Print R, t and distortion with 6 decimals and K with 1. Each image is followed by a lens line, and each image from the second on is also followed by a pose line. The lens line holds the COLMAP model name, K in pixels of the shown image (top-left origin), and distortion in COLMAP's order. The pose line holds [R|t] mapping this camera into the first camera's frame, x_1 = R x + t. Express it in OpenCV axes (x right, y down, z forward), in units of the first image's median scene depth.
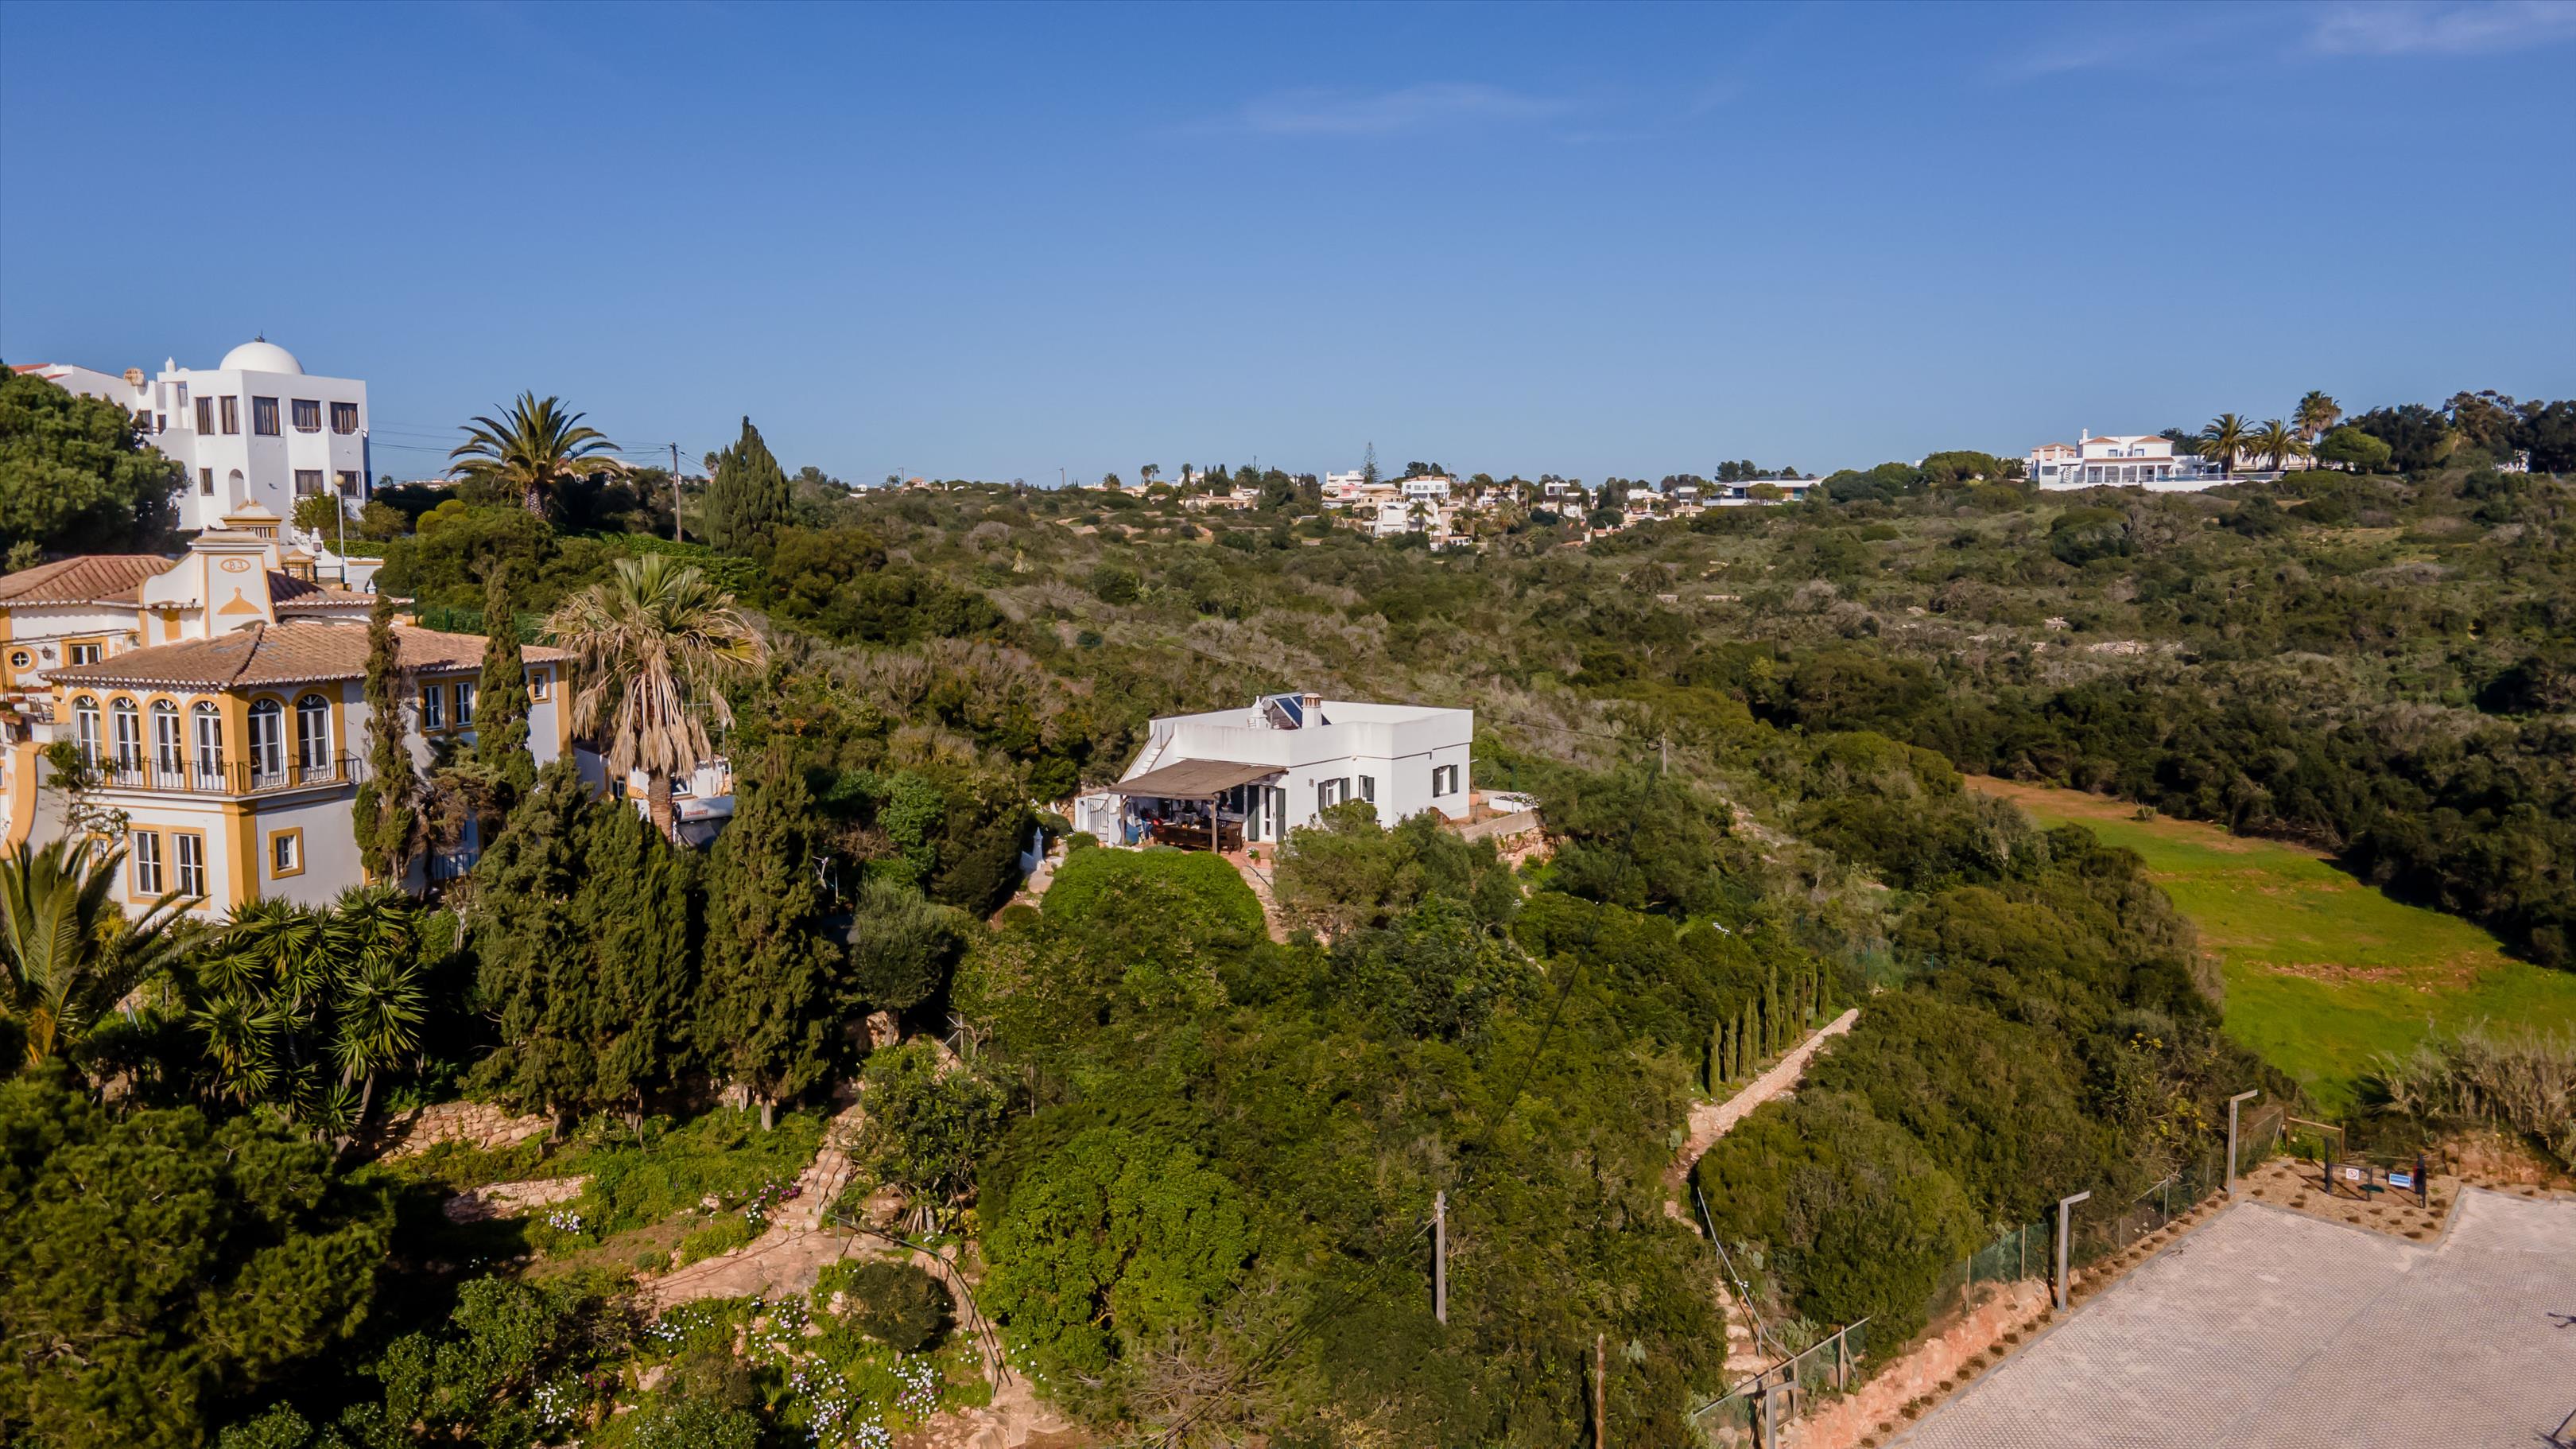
lens RADIAL K [[1884.3, 0, 1293.3], [0, 1884.3, 727.7], [0, 0, 1]] dist [0.014719, 0.055771]
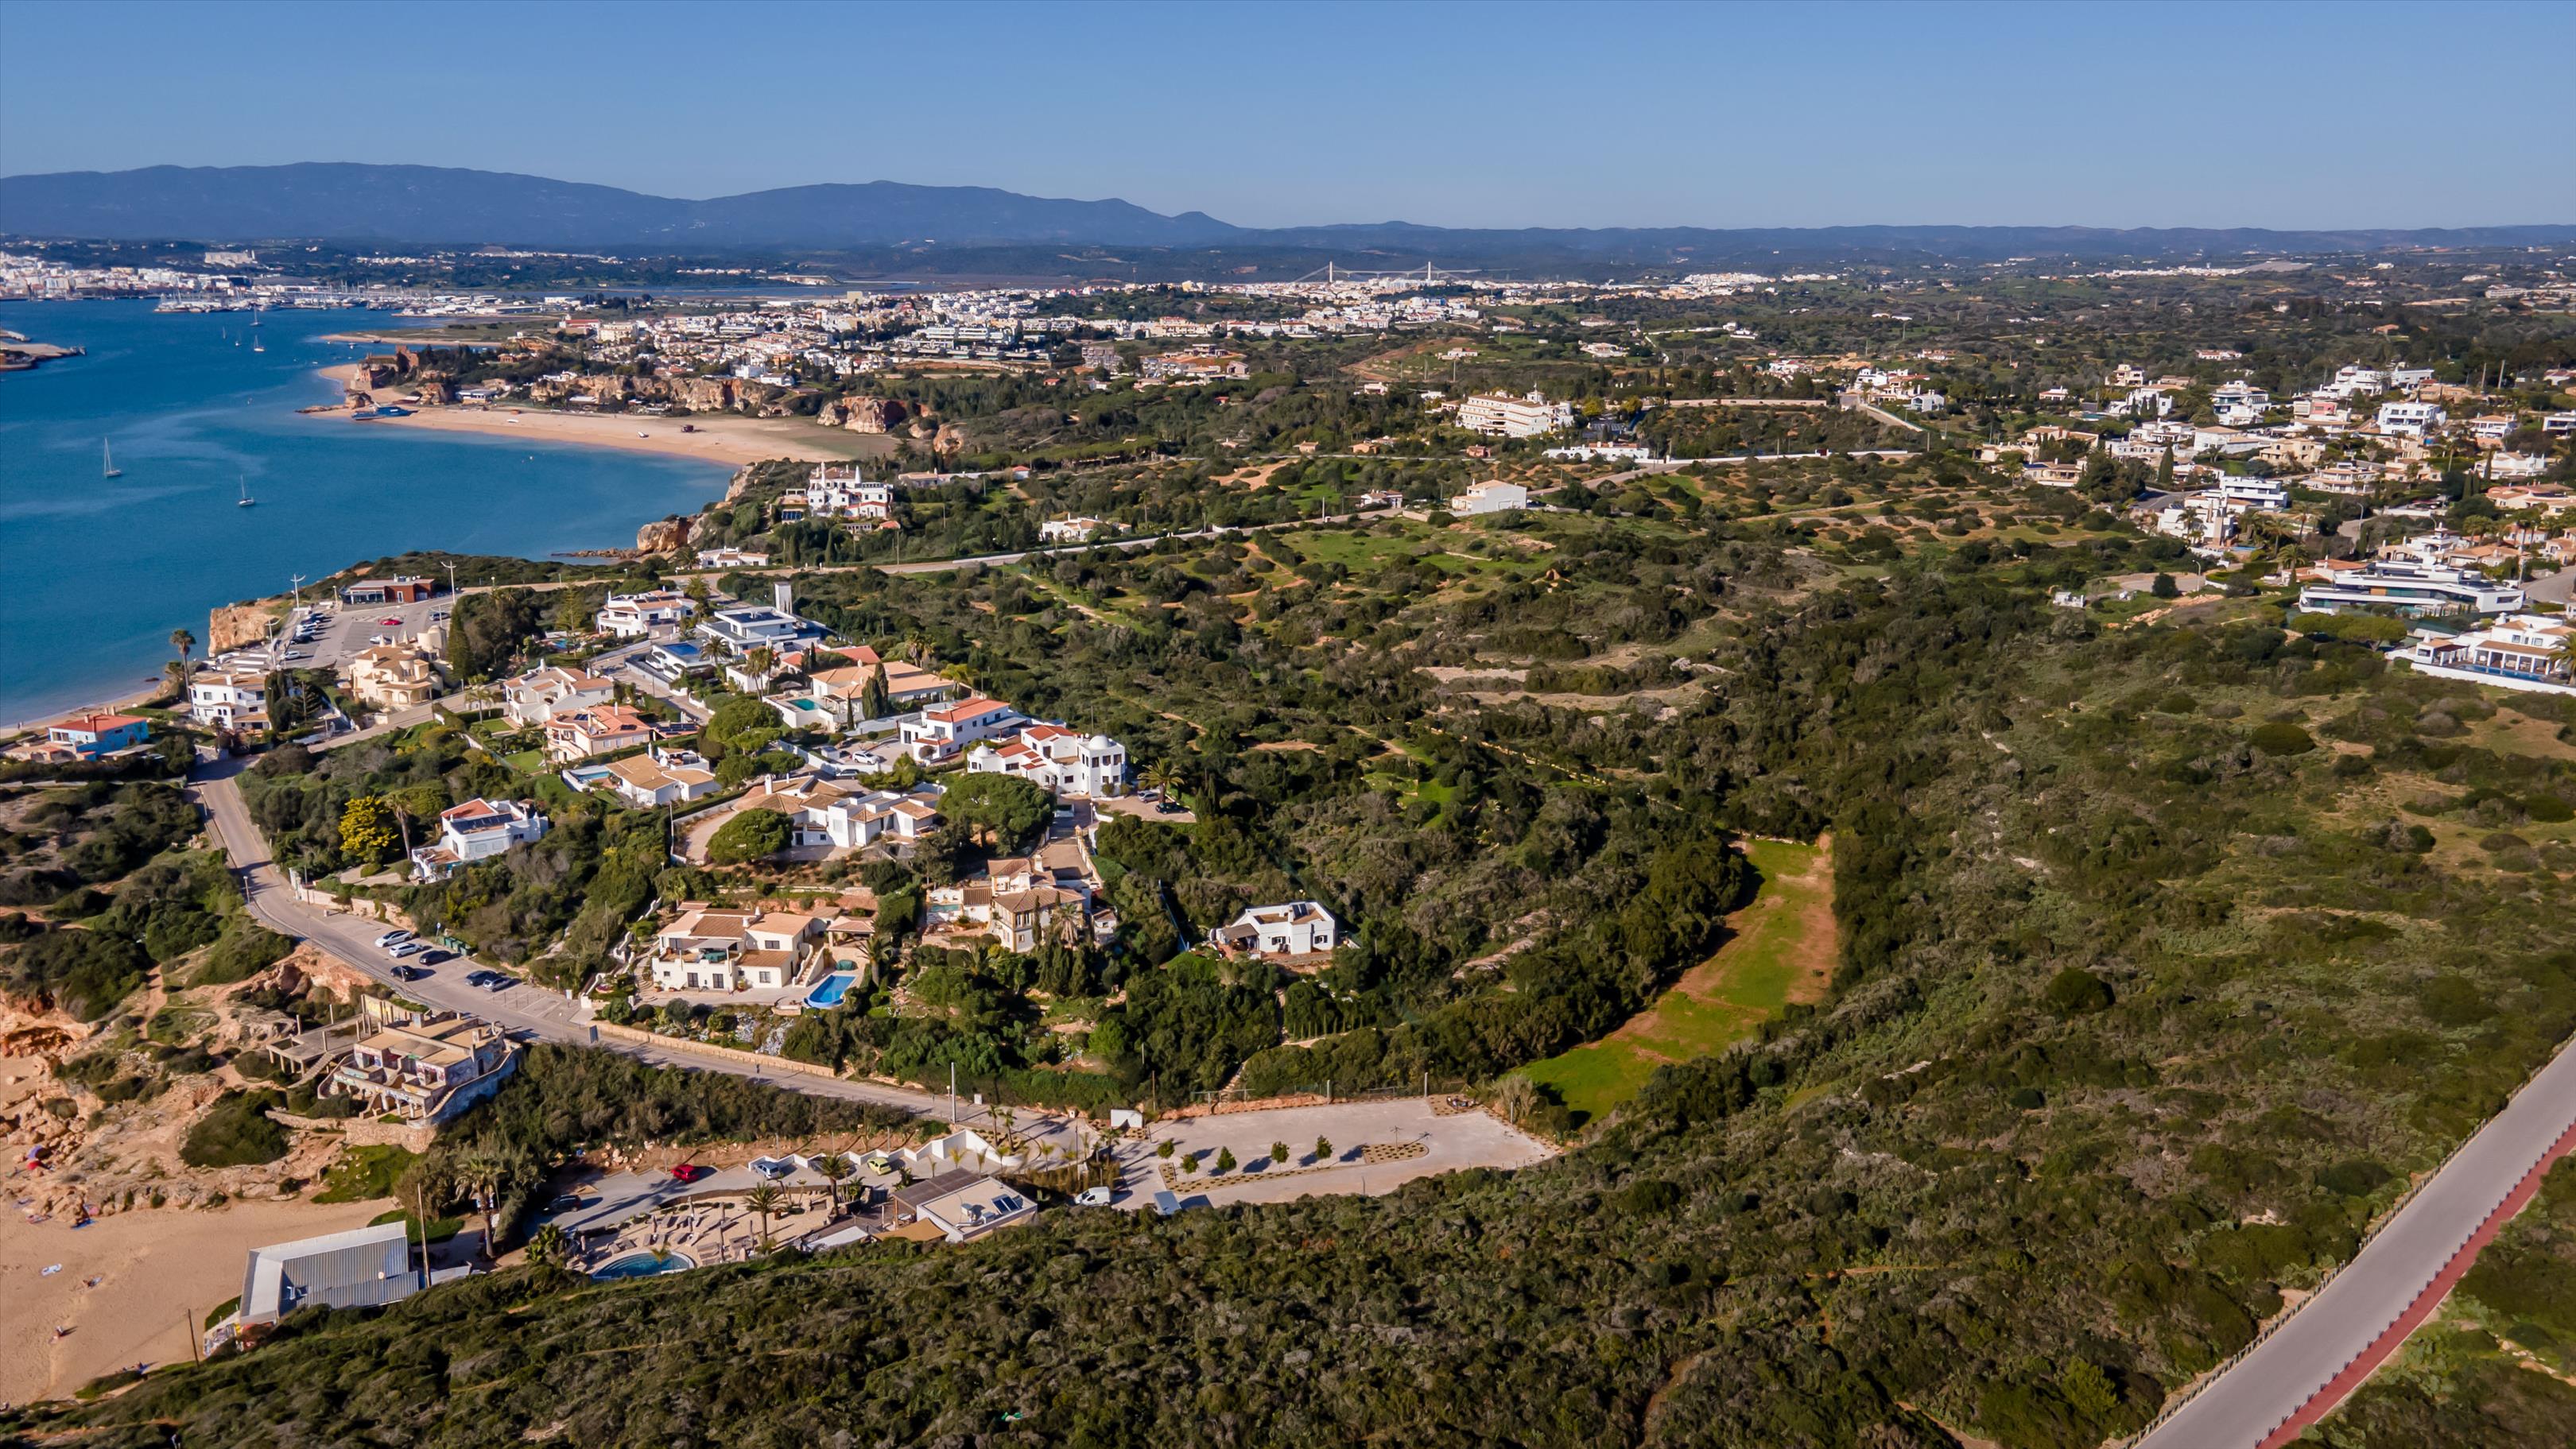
lens RADIAL K [[1918.6, 0, 1286.1], [0, 1918.6, 725.3], [0, 0, 1]] dist [0.035113, 0.010397]
pose [[0.809523, 0.154824, -0.566306, 2.338228], [-0.069374, 0.983069, 0.169595, -1.133898], [0.582975, -0.098004, 0.806558, -2.227434]]
